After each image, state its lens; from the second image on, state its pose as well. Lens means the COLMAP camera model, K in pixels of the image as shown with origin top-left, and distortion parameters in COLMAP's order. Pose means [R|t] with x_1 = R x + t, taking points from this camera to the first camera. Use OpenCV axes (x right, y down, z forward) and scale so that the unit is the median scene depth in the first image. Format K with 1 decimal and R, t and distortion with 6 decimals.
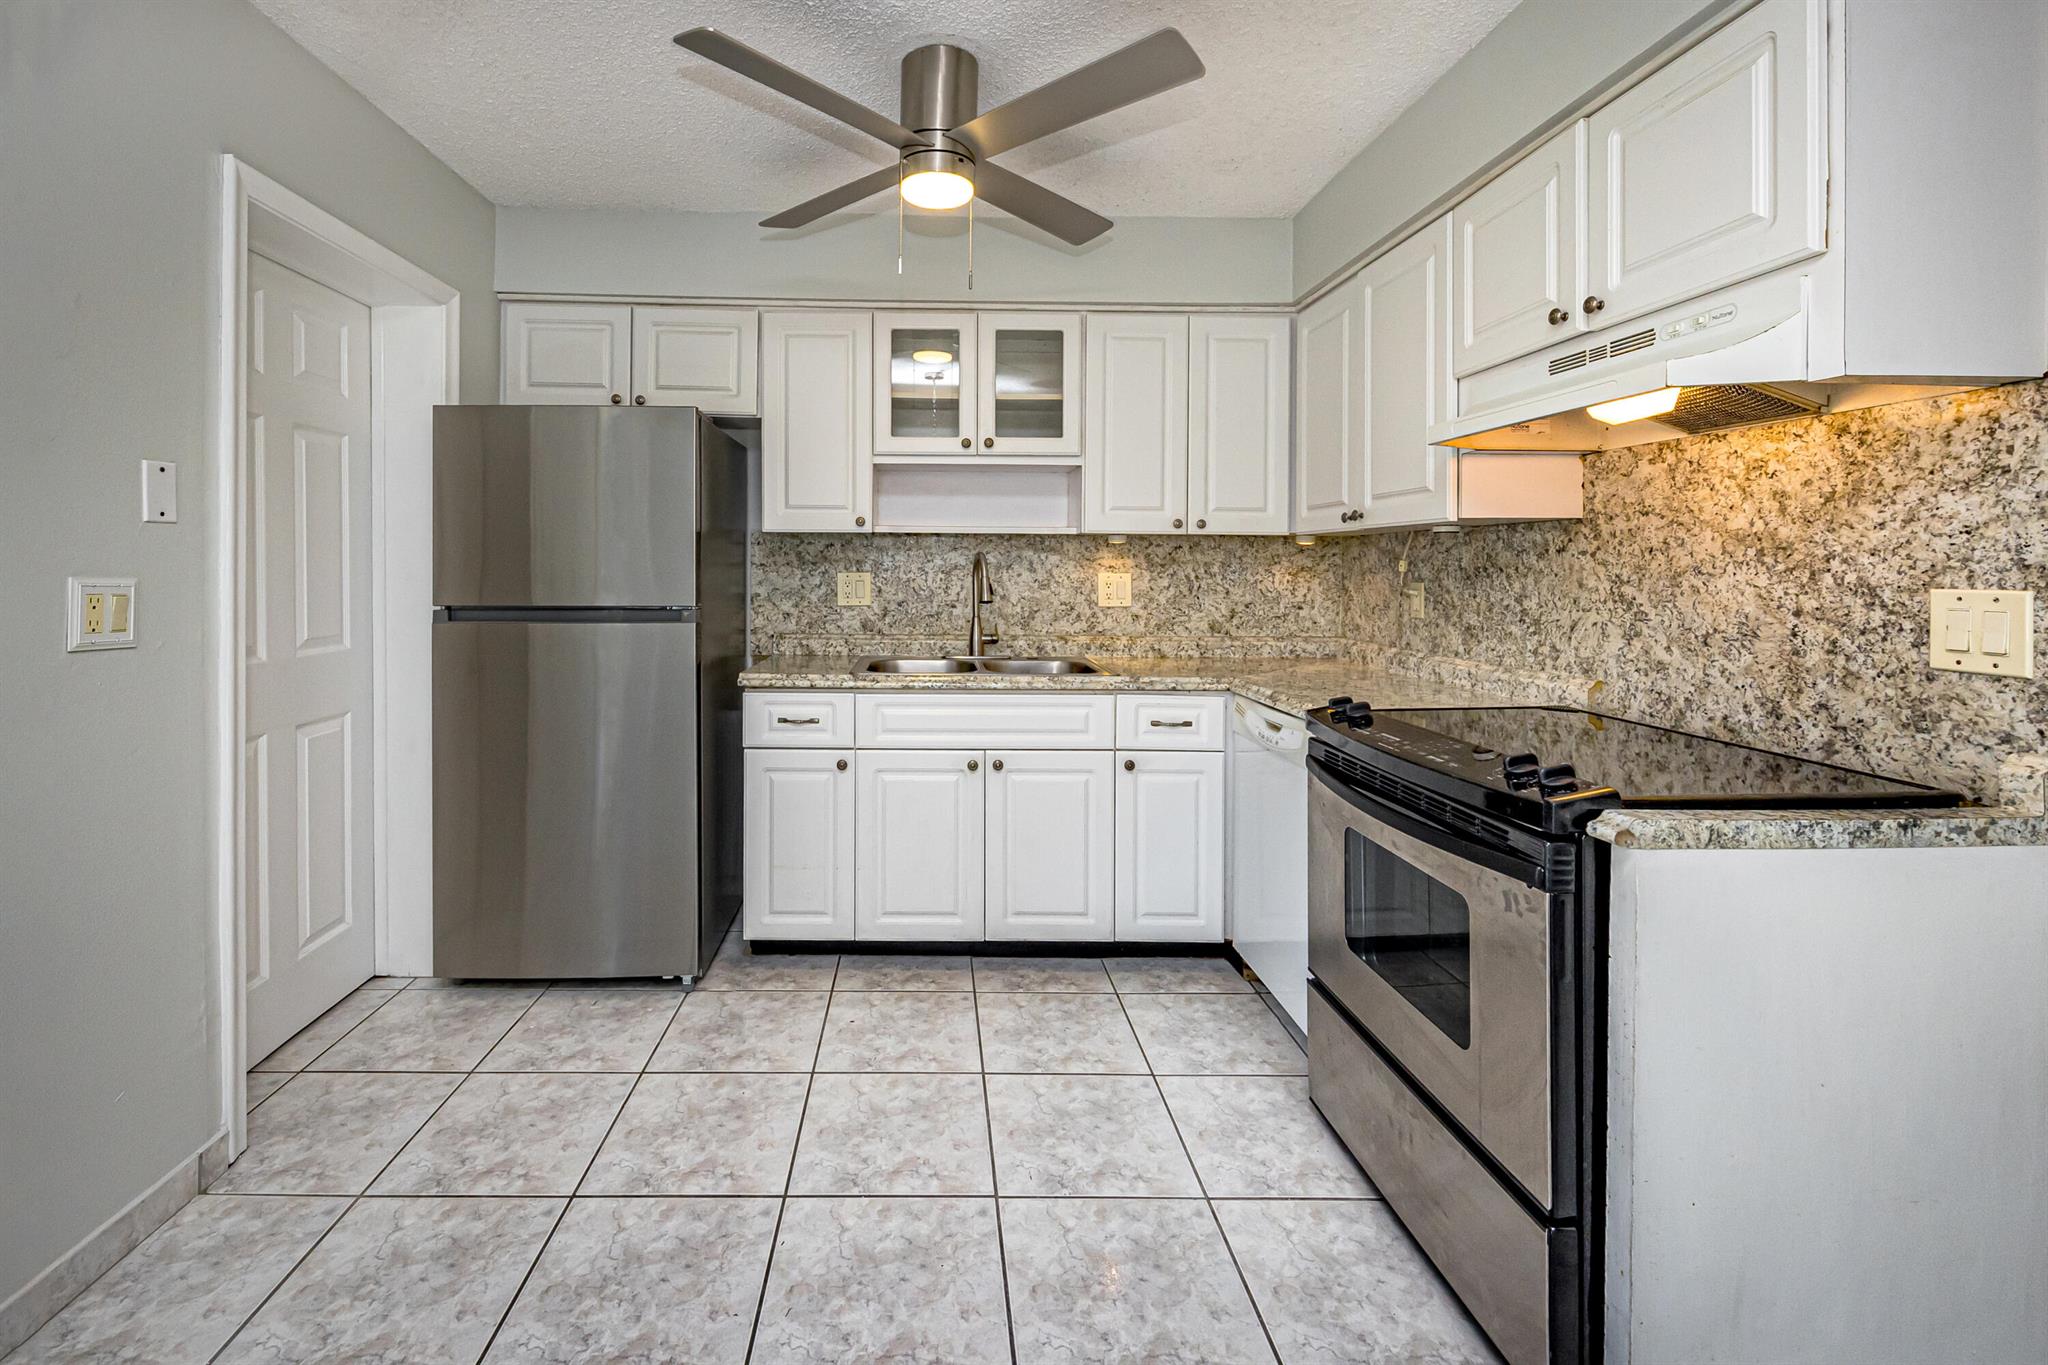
lens RADIAL K [[815.3, 0, 1018.1], [0, 815.3, 579.7], [0, 0, 1]] dist [-0.000796, 0.000057]
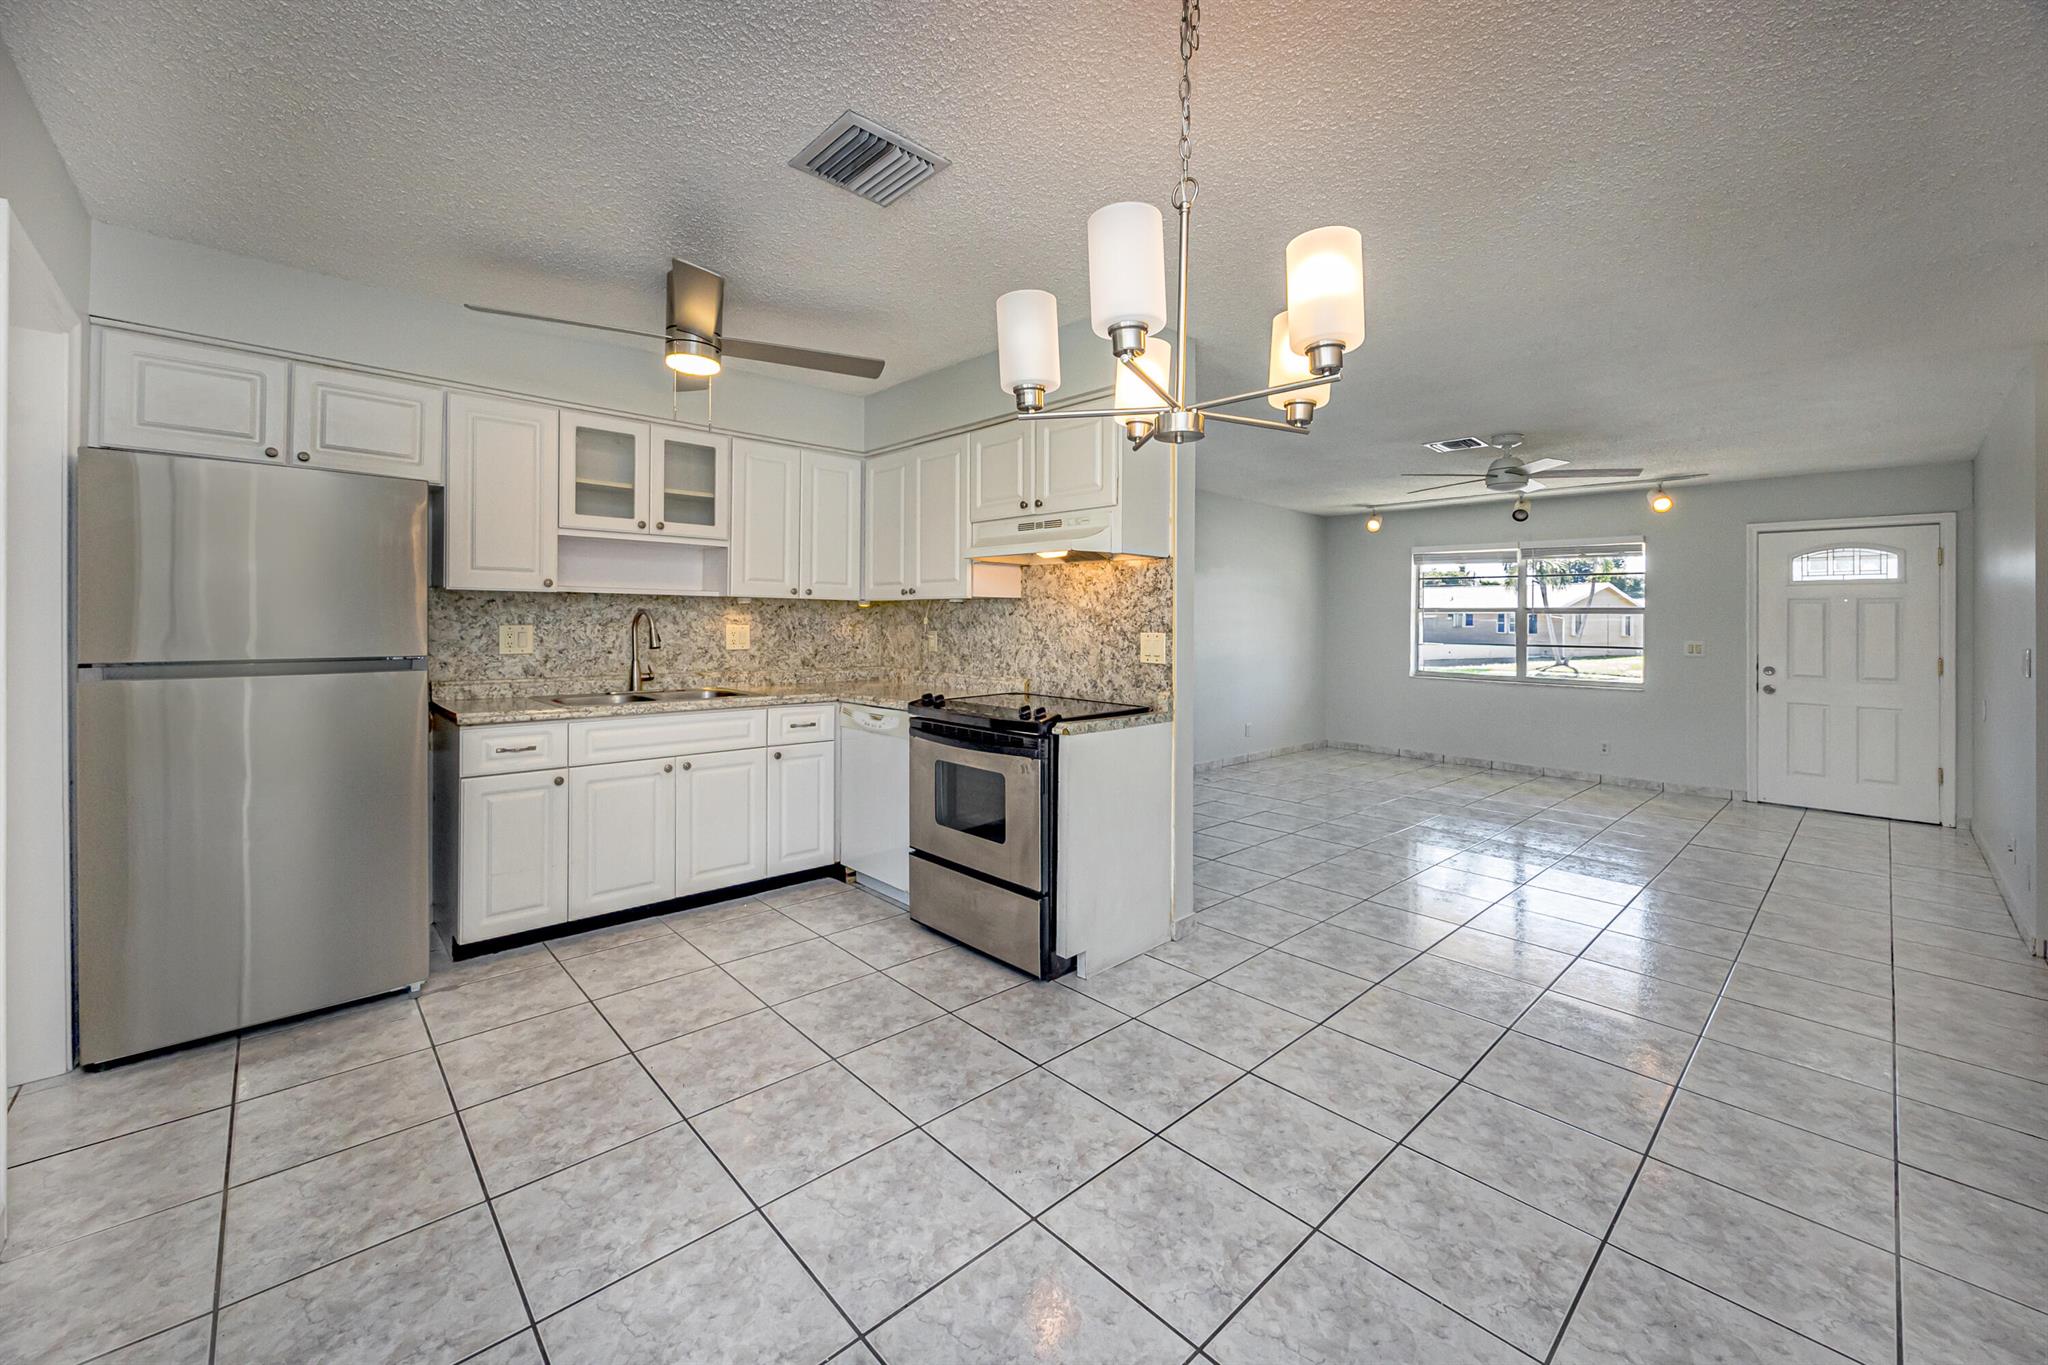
lens RADIAL K [[796.7, 0, 1036.7], [0, 796.7, 649.7], [0, 0, 1]] dist [-0.000971, -0.000118]
pose [[0.733767, -0.022966, 0.679013, -0.474937], [0.002985, 0.999528, 0.030582, -0.006765], [-0.679394, -0.020413, 0.733489, -0.358541]]
